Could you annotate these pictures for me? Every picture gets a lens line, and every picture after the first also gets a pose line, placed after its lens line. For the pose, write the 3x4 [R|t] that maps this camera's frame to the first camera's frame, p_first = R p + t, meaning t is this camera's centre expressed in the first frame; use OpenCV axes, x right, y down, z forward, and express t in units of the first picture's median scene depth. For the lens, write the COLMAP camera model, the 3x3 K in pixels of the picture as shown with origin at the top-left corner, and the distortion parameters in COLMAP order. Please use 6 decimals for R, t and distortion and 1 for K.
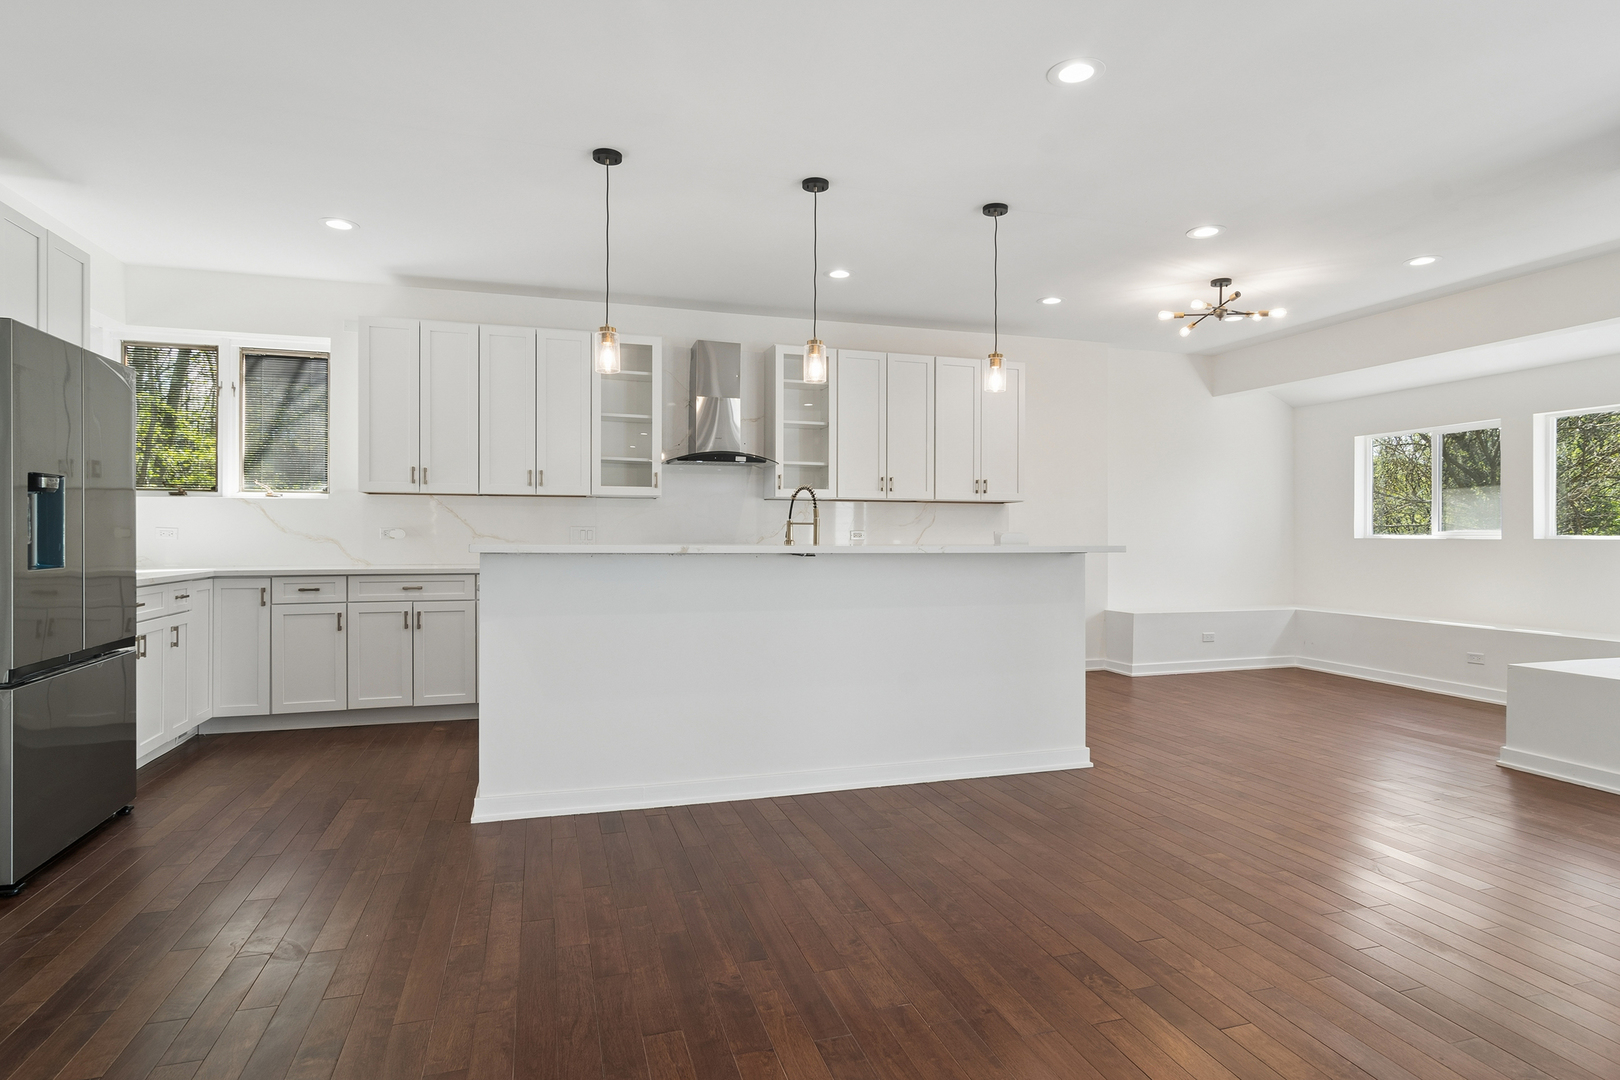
lens RADIAL K [[875.9, 0, 824.7], [0, 875.9, 541.0], [0, 0, 1]] dist [0.001852, -0.001612]
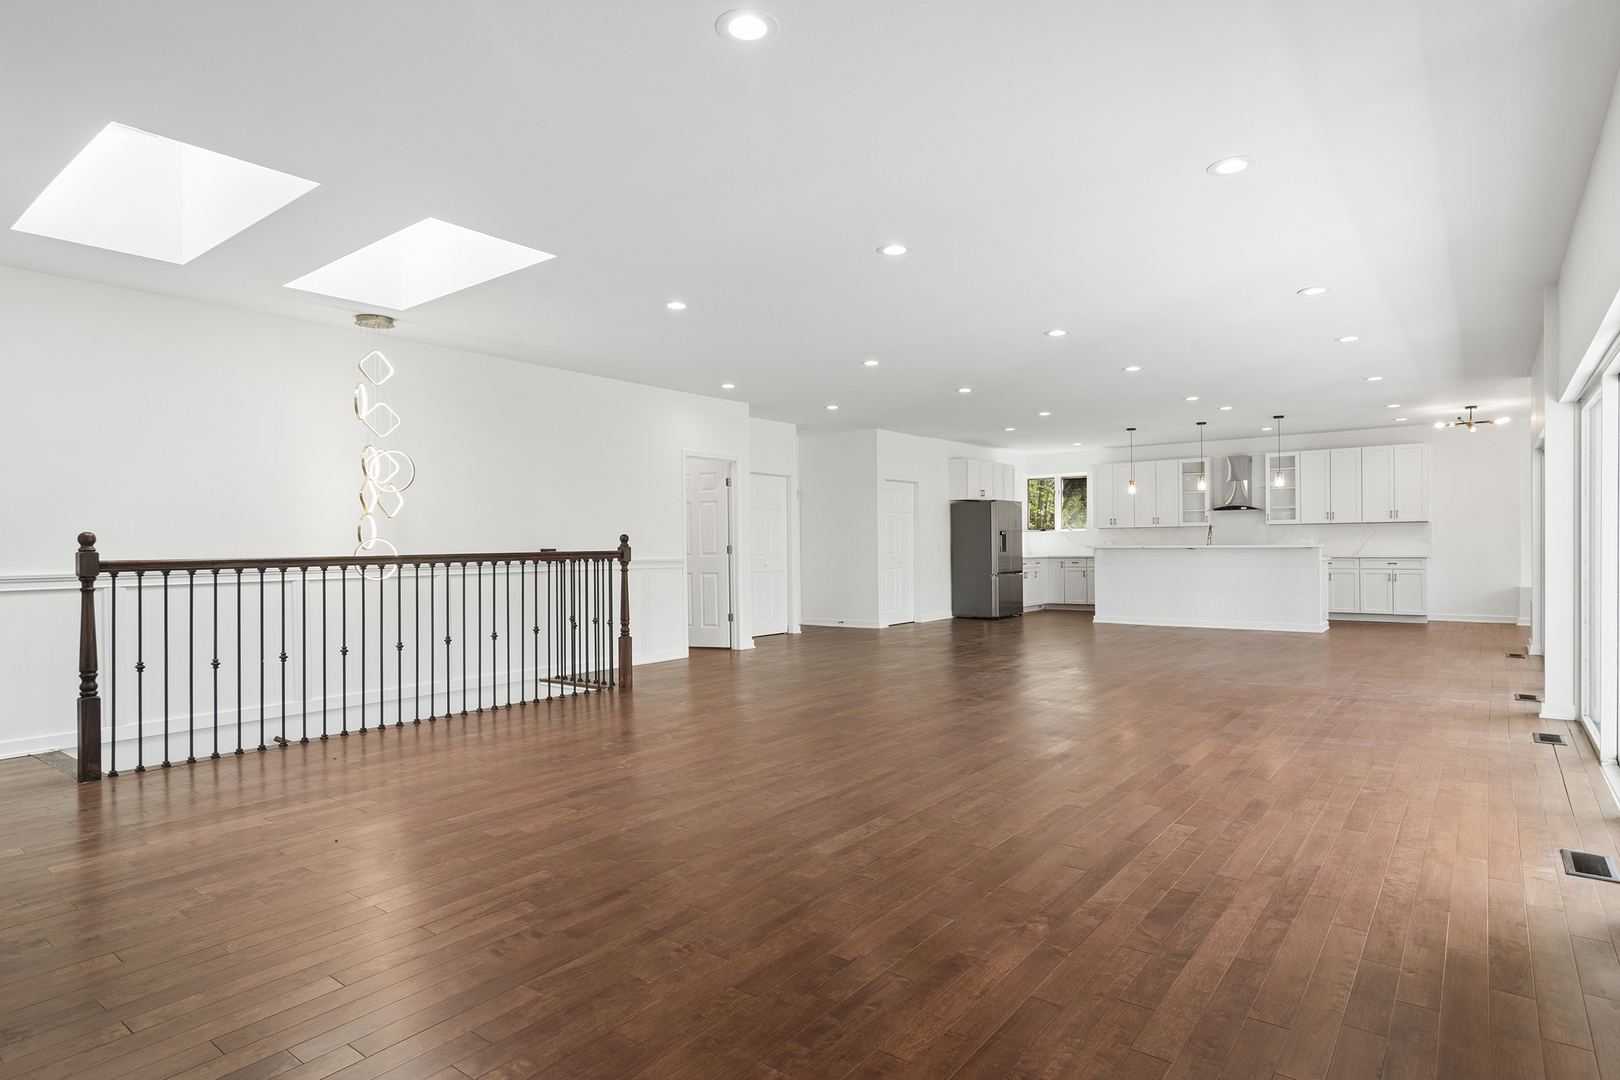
lens RADIAL K [[875.9, 0, 805.1], [0, 875.9, 541.5], [0, 0, 1]] dist [0.001852, -0.001612]
pose [[0.563535, -0.013579, -0.825980, 1.190754], [0.004099, 0.999899, -0.013641, 0.018407], [0.826082, 0.004301, 0.563534, -1.257924]]
